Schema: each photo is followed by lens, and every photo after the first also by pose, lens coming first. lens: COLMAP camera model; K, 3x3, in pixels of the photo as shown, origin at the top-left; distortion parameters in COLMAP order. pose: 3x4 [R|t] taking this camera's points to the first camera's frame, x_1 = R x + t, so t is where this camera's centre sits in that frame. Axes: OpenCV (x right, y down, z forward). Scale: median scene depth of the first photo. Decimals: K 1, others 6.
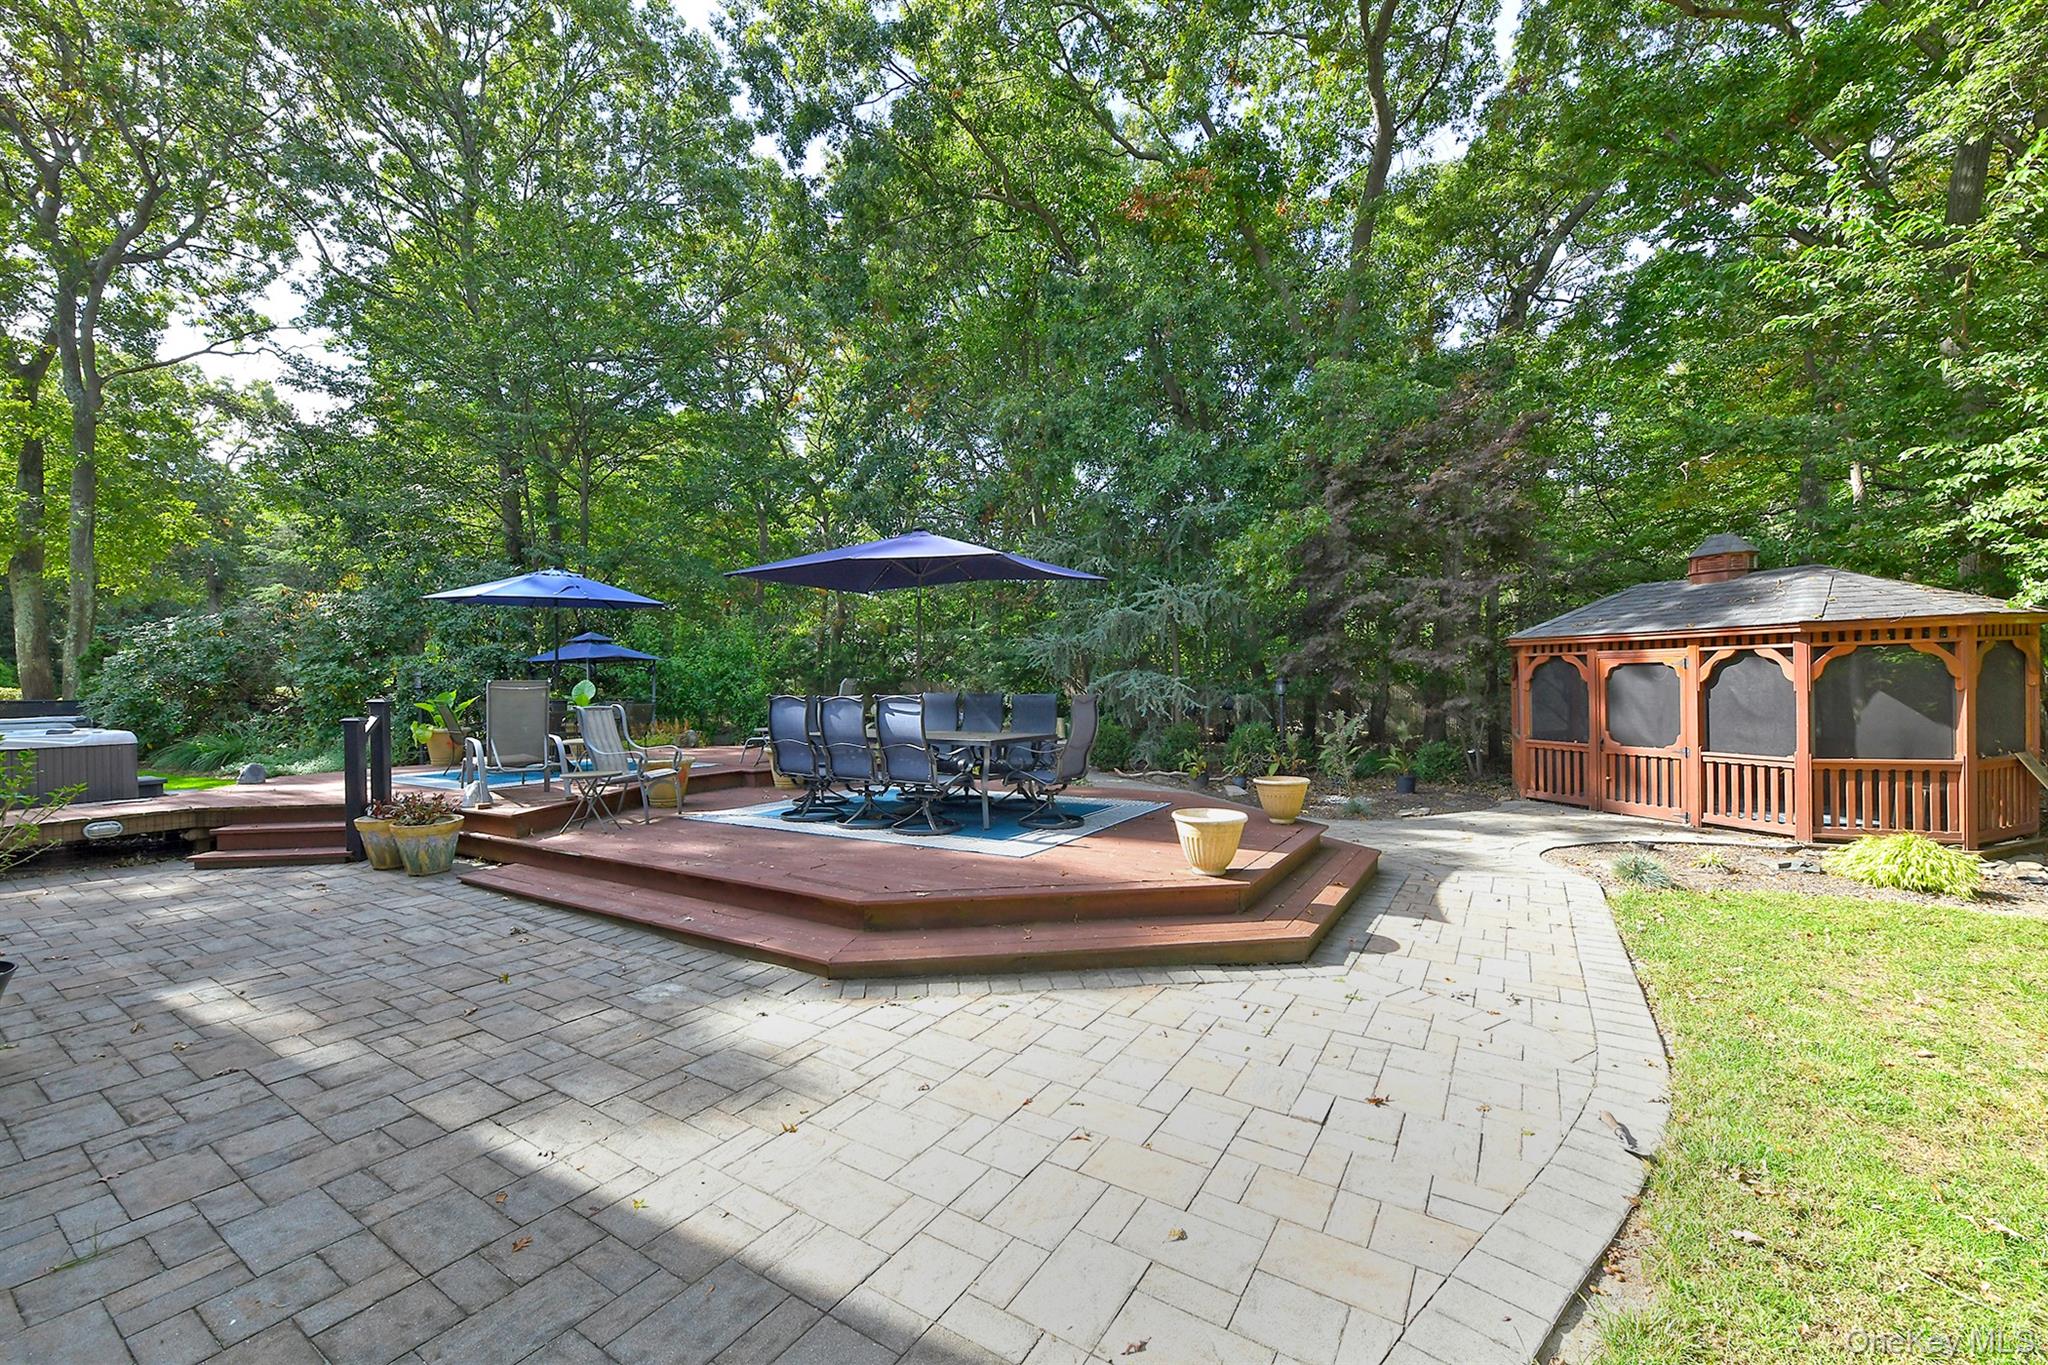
lens RADIAL K [[816.9, 0, 1028.1], [0, 816.9, 680.7], [0, 0, 1]] dist [-0.003142, -0.000282]
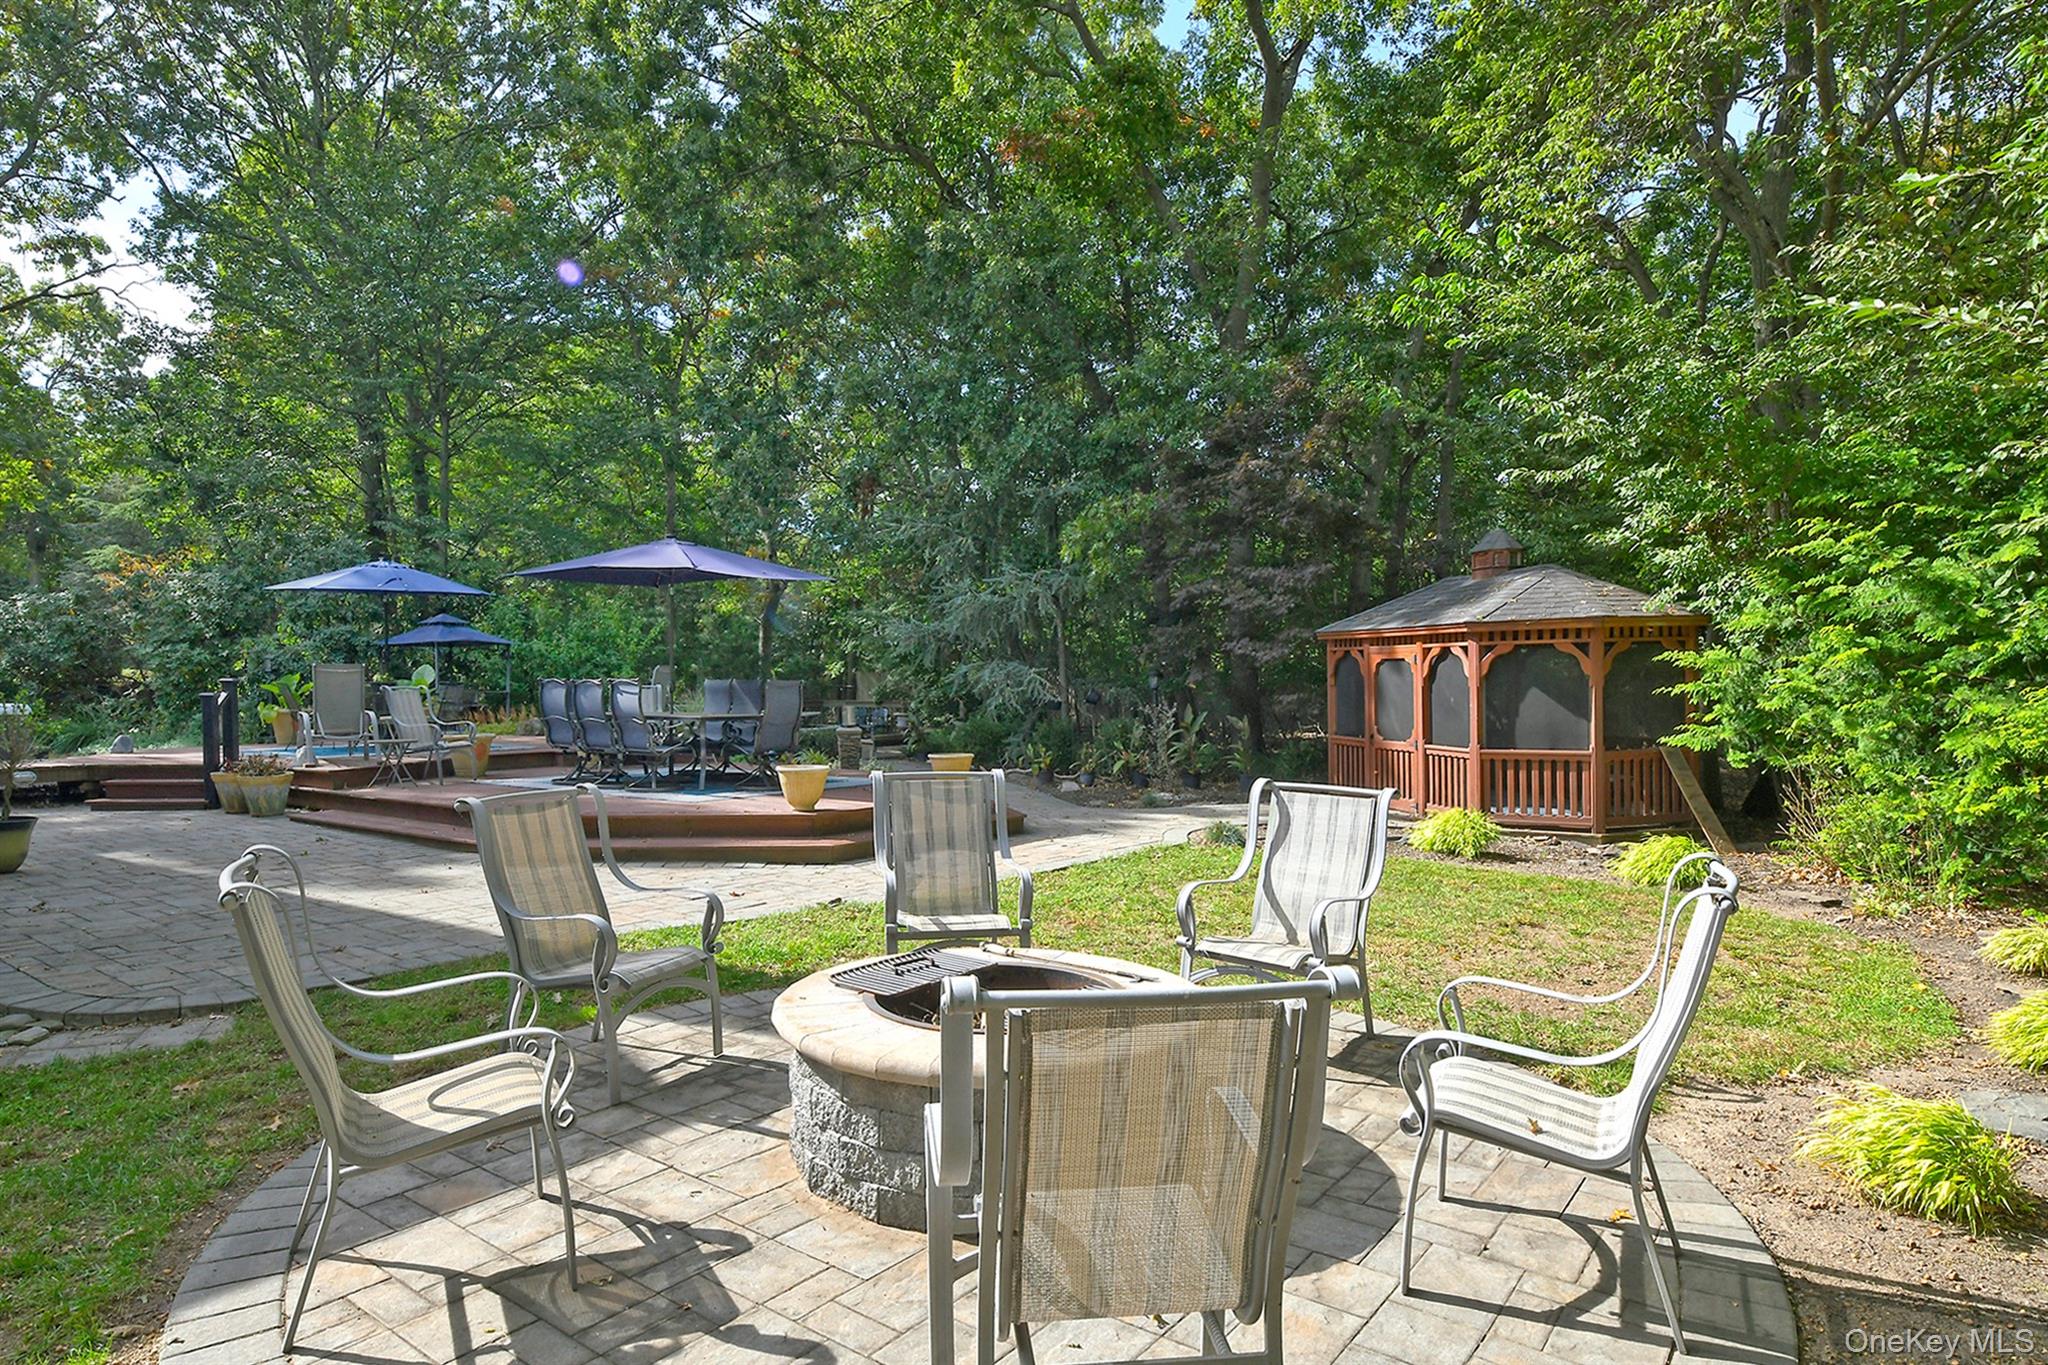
lens RADIAL K [[1175.5, 0, 1020.4], [0, 1175.5, 710.0], [0, 0, 1]] dist [0.002448, 0.000662]
pose [[0.996583, 0.013581, -0.081467, 0.315392], [-0.011003, 0.999427, 0.032009, 0.000463], [0.081855, -0.031004, 0.996162, -0.393029]]
